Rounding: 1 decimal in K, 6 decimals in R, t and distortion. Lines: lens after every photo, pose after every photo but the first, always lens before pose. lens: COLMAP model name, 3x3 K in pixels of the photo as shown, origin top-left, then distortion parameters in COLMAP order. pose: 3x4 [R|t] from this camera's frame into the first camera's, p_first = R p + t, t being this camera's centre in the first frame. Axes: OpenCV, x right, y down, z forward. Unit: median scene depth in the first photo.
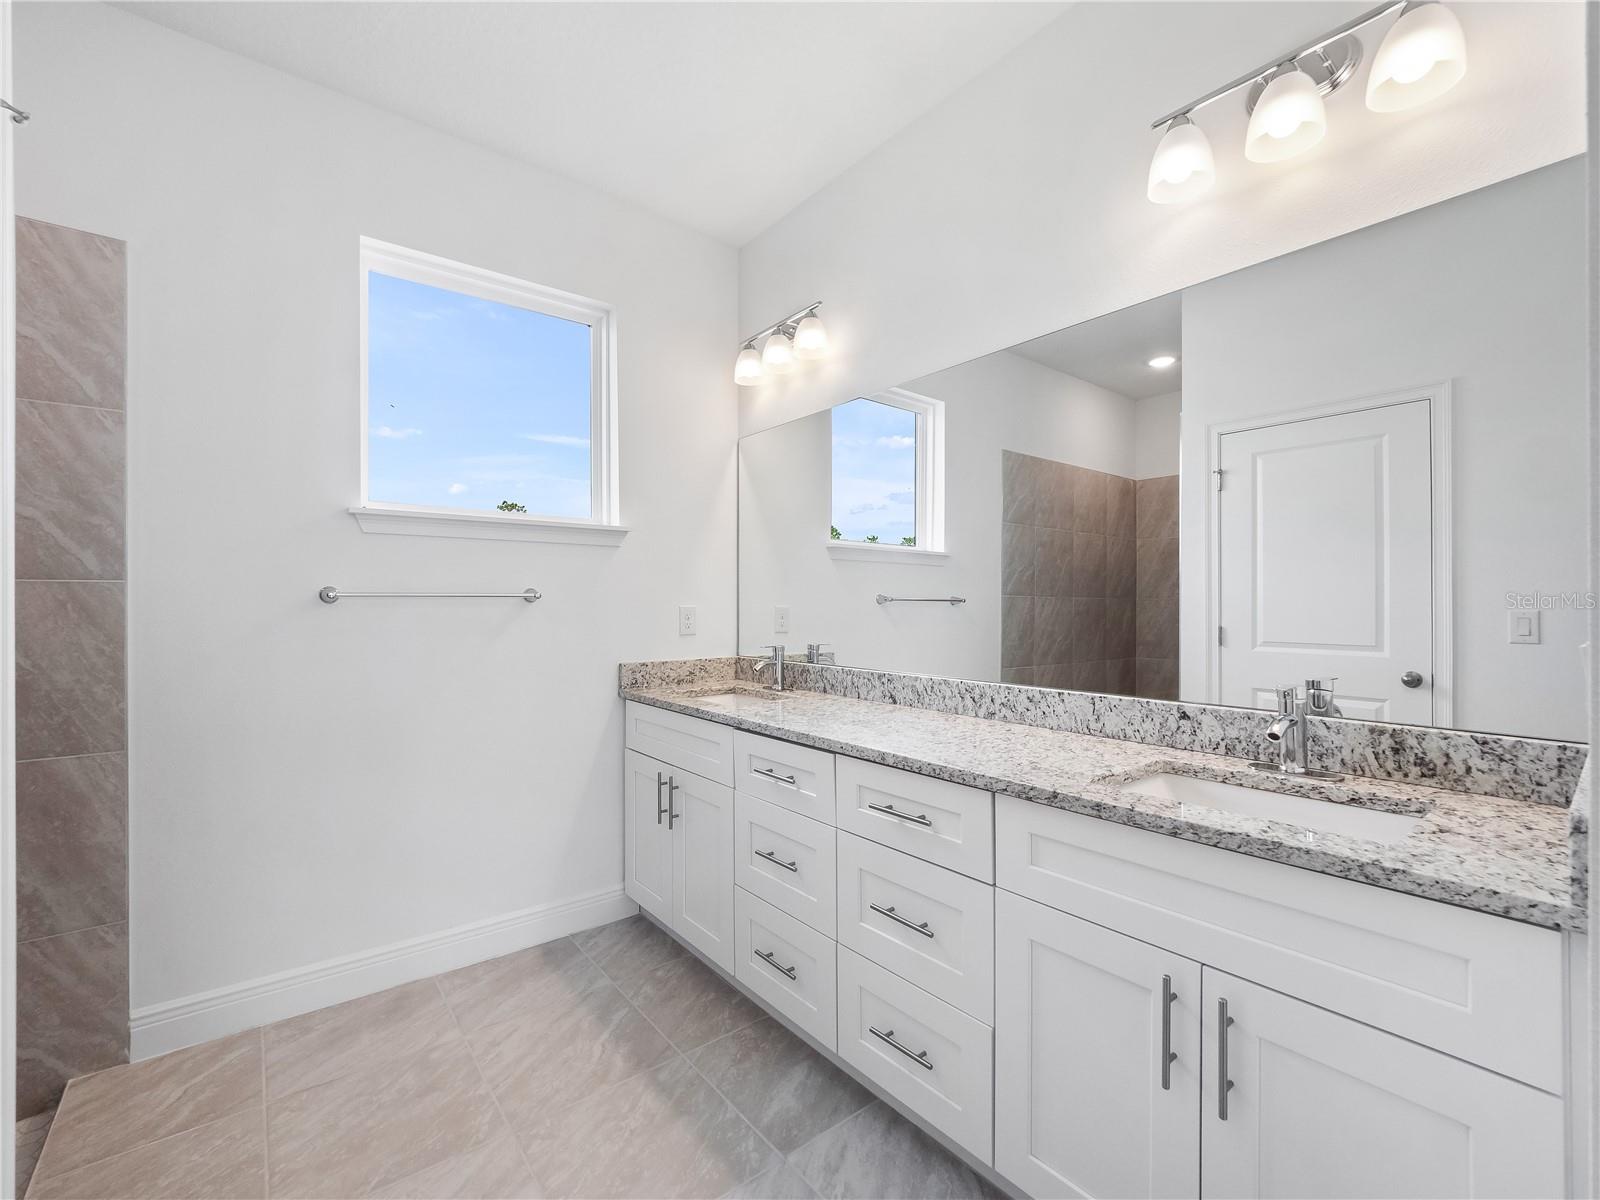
lens RADIAL K [[696.5, 0, 775.9], [0, 696.5, 592.8], [0, 0, 1]] dist [0.000705, -0.003213]
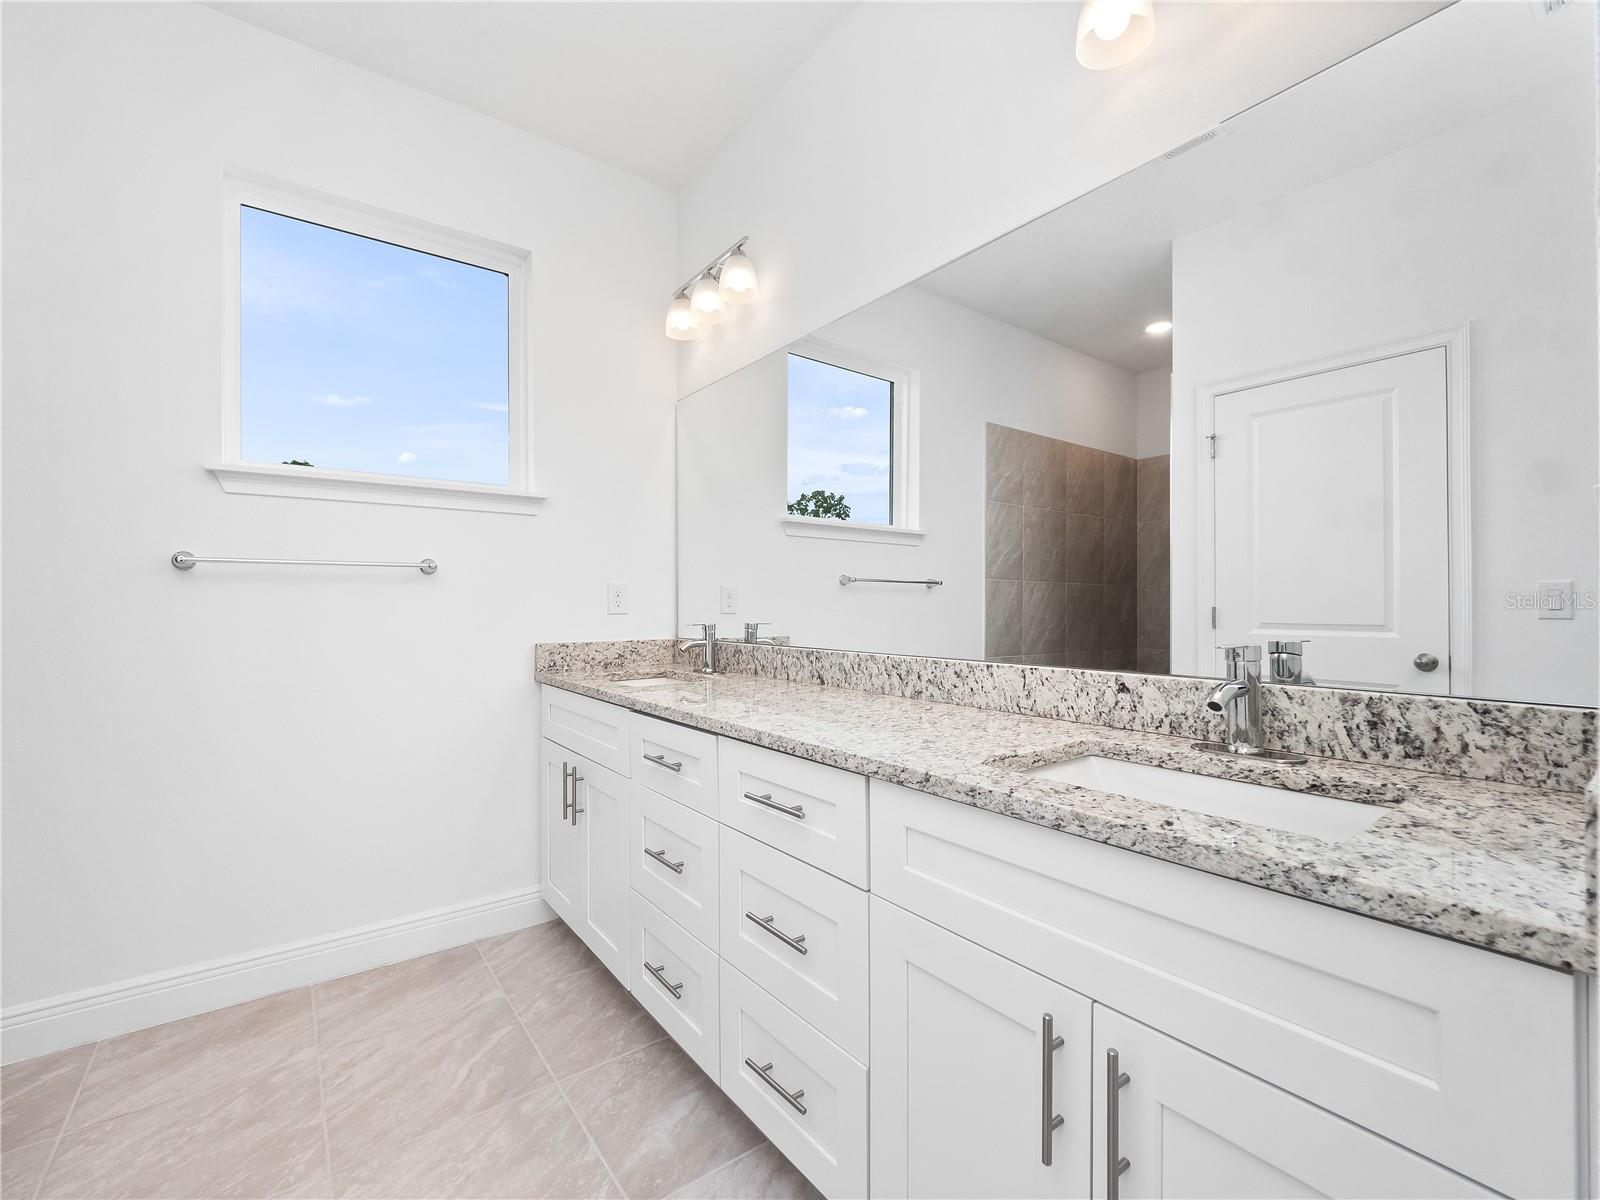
lens RADIAL K [[696.5, 0, 781.2], [0, 696.5, 597.5], [0, 0, 1]] dist [0.000705, -0.003213]
pose [[0.999703, -0.002192, -0.024252, 0.174542], [0.002280, 0.999991, 0.003597, 0.056601], [0.024244, -0.003651, 0.999699, 0.143318]]
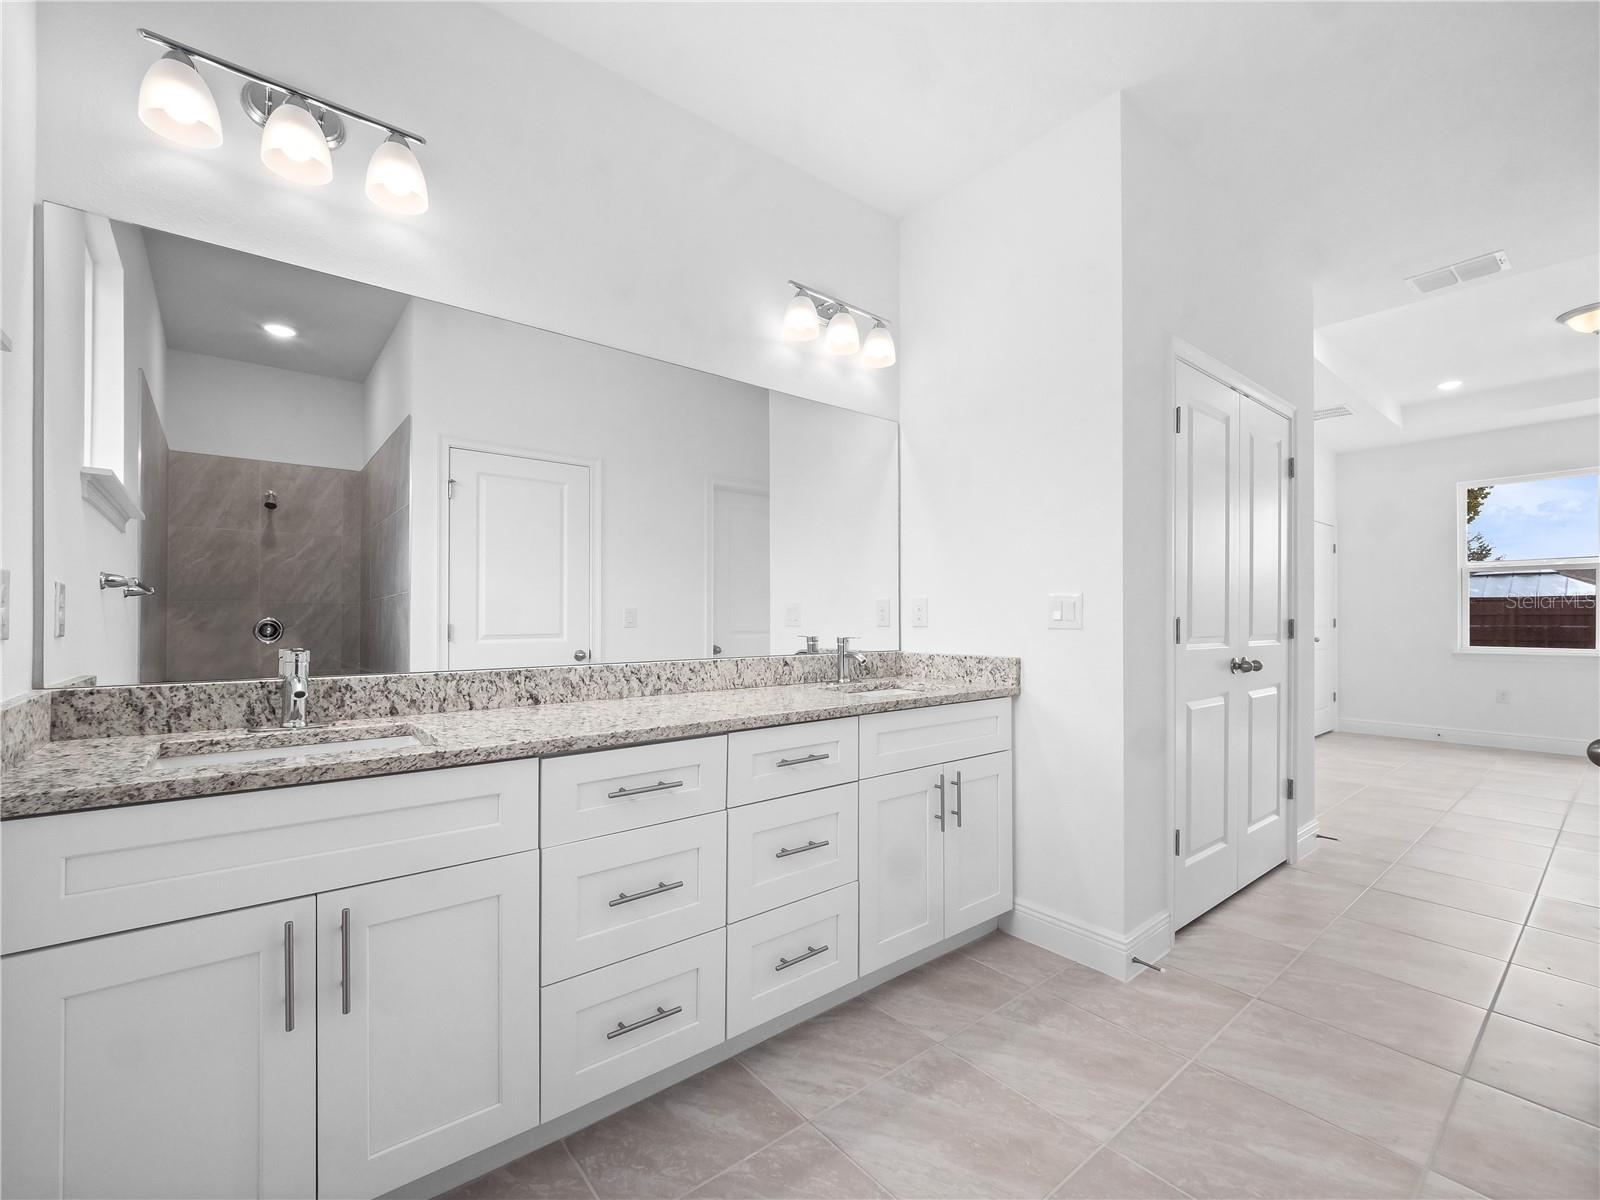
lens RADIAL K [[696.5, 0, 793.9], [0, 696.5, 608.2], [0, 0, 1]] dist [0.000705, -0.003213]
pose [[-0.021040, 0.013951, 0.999681, -0.851841], [-0.011339, 0.999835, -0.014192, 0.063979], [-0.999714, -0.011634, -0.020878, 0.880522]]
